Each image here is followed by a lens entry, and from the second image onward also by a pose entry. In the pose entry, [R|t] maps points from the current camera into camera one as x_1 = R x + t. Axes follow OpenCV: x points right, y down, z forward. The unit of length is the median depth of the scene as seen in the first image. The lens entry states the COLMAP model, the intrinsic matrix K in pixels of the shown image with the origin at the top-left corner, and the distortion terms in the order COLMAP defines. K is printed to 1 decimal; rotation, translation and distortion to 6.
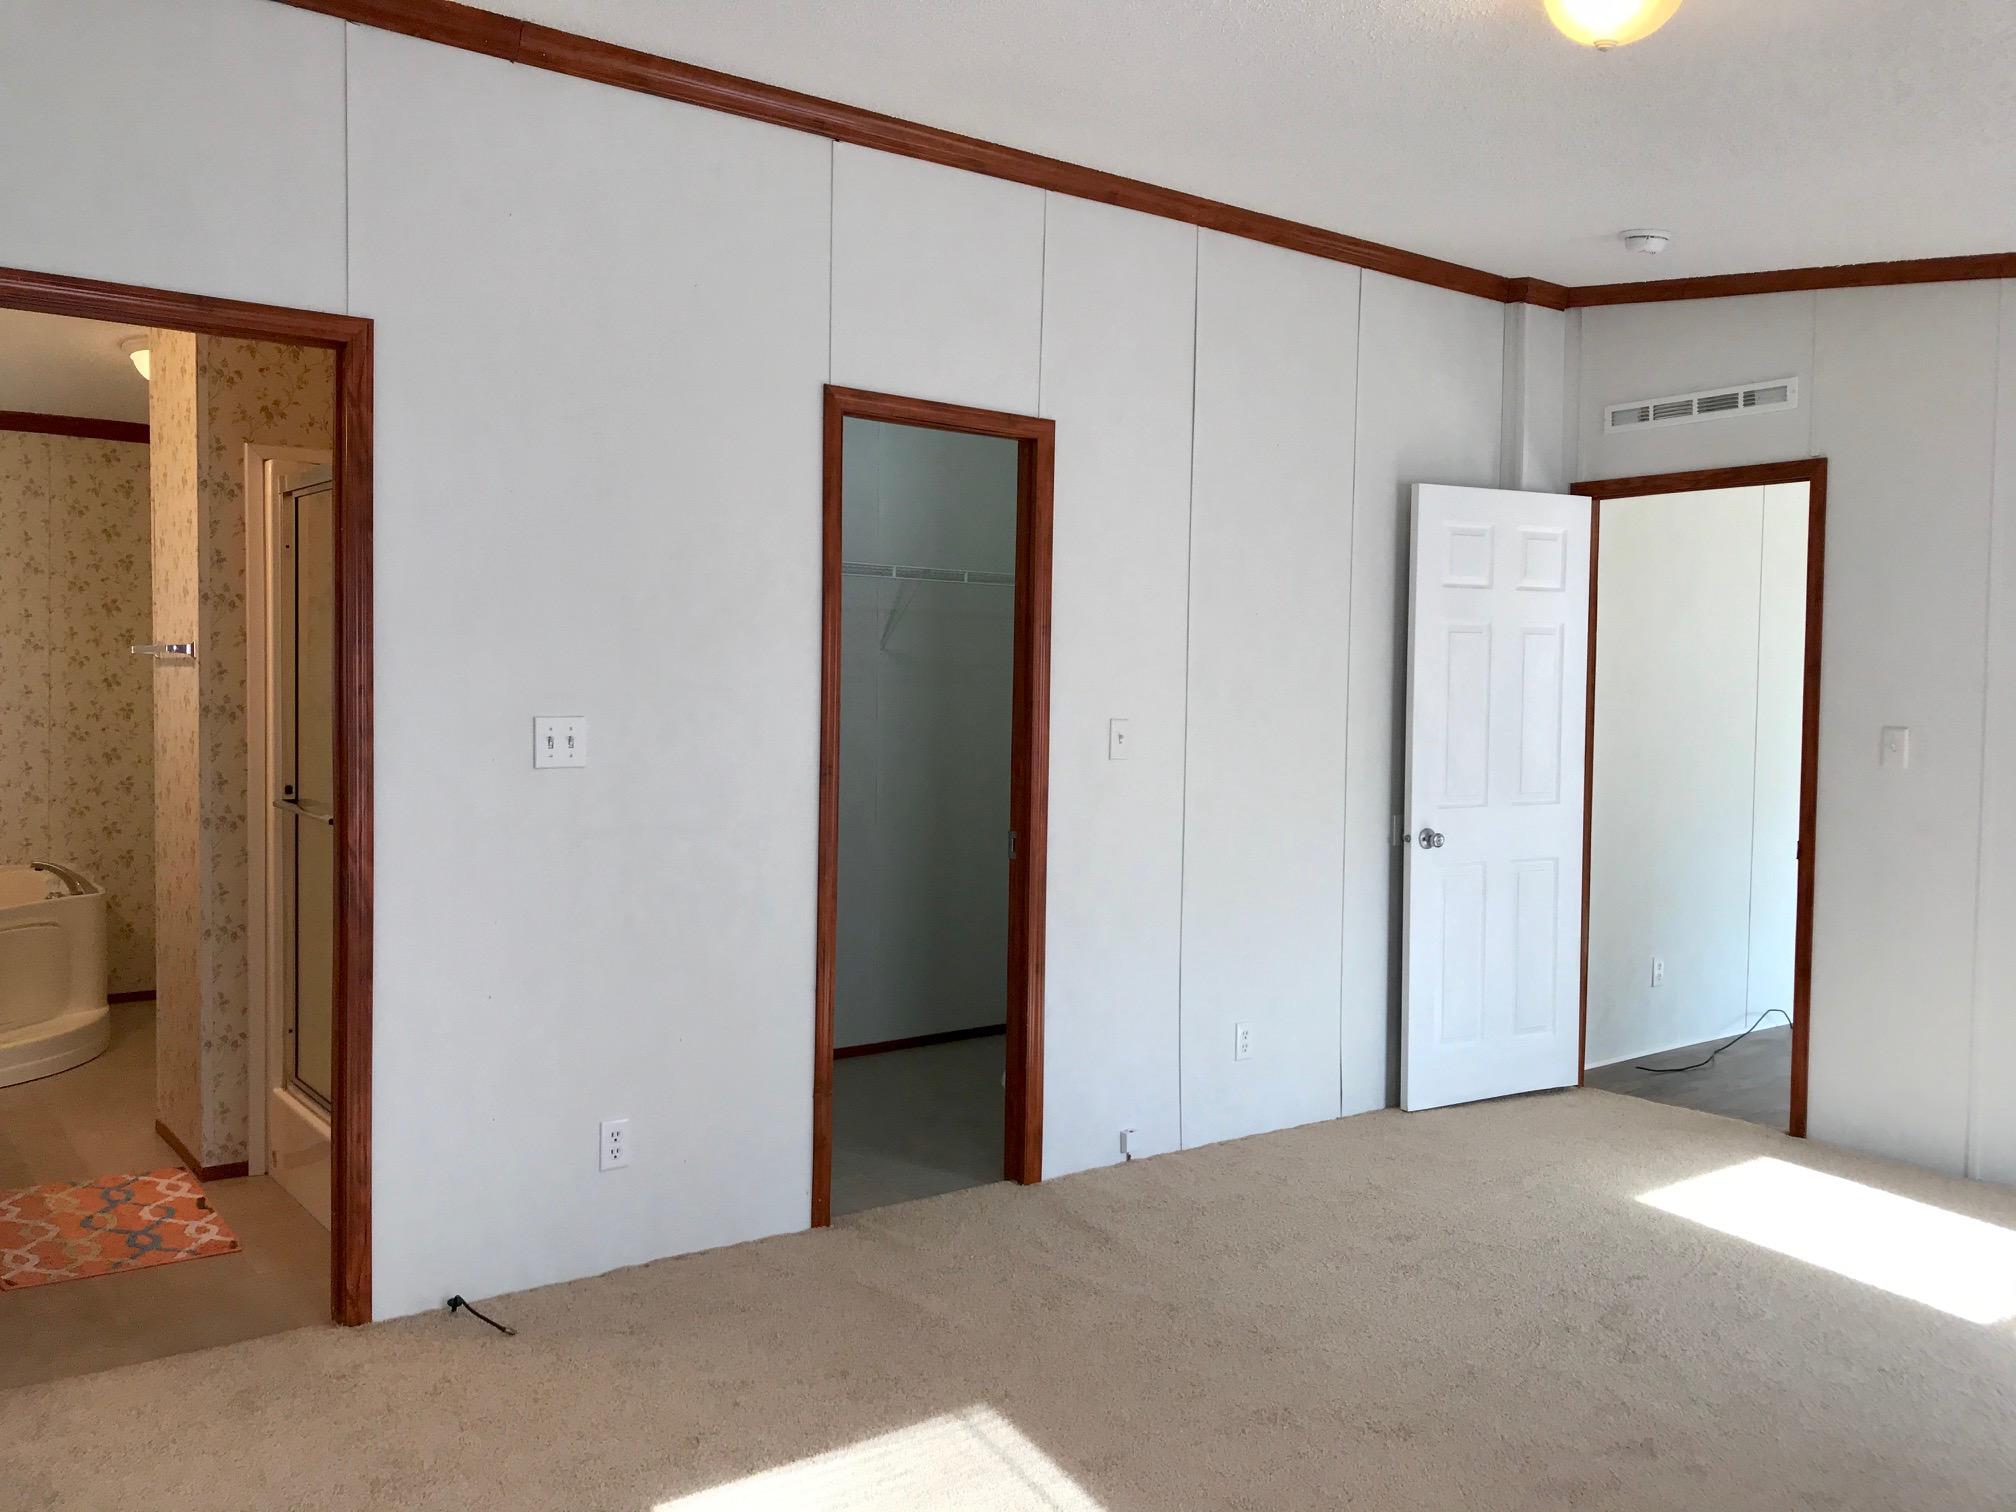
lens RADIAL K [[1943.2, 0, 1008.0], [0, 1943.2, 756.0], [0, 0, 1]] dist [-0.013228, 0.265492]
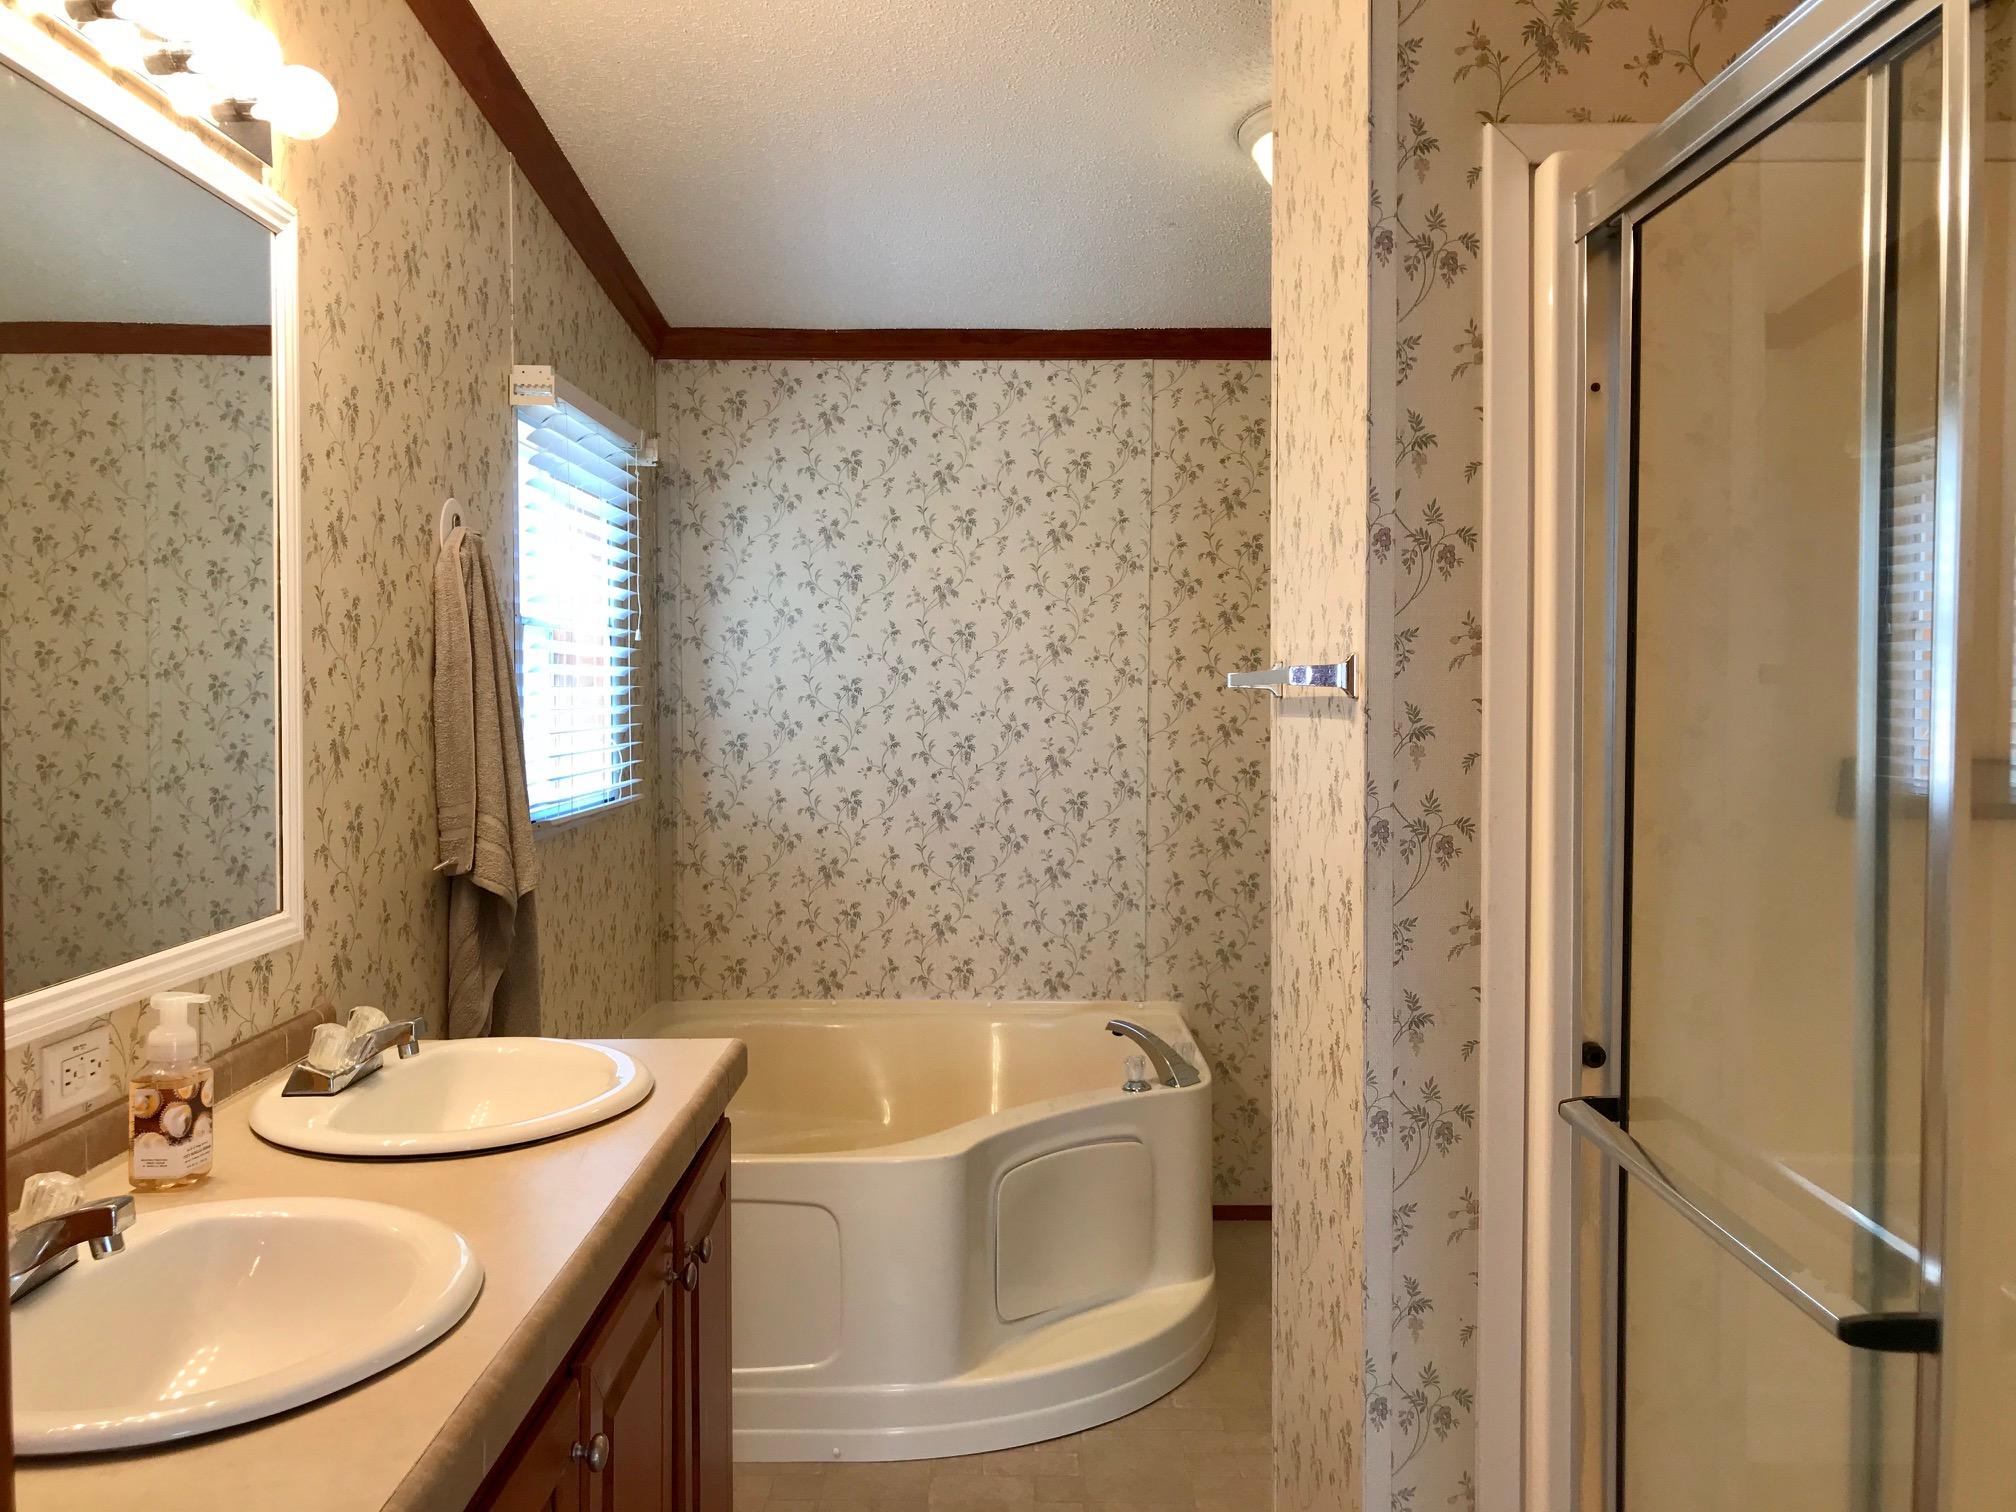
lens RADIAL K [[1673.7, 0, 1008.0], [0, 1673.7, 756.0], [0, 0, 1]] dist [-0.014718, -0.015898]
pose [[0.831709, 0.005263, -0.555188, -0.279709], [-0.008314, 0.999961, -0.002976, -0.035930], [0.555150, 0.007091, 0.831720, 0.663343]]
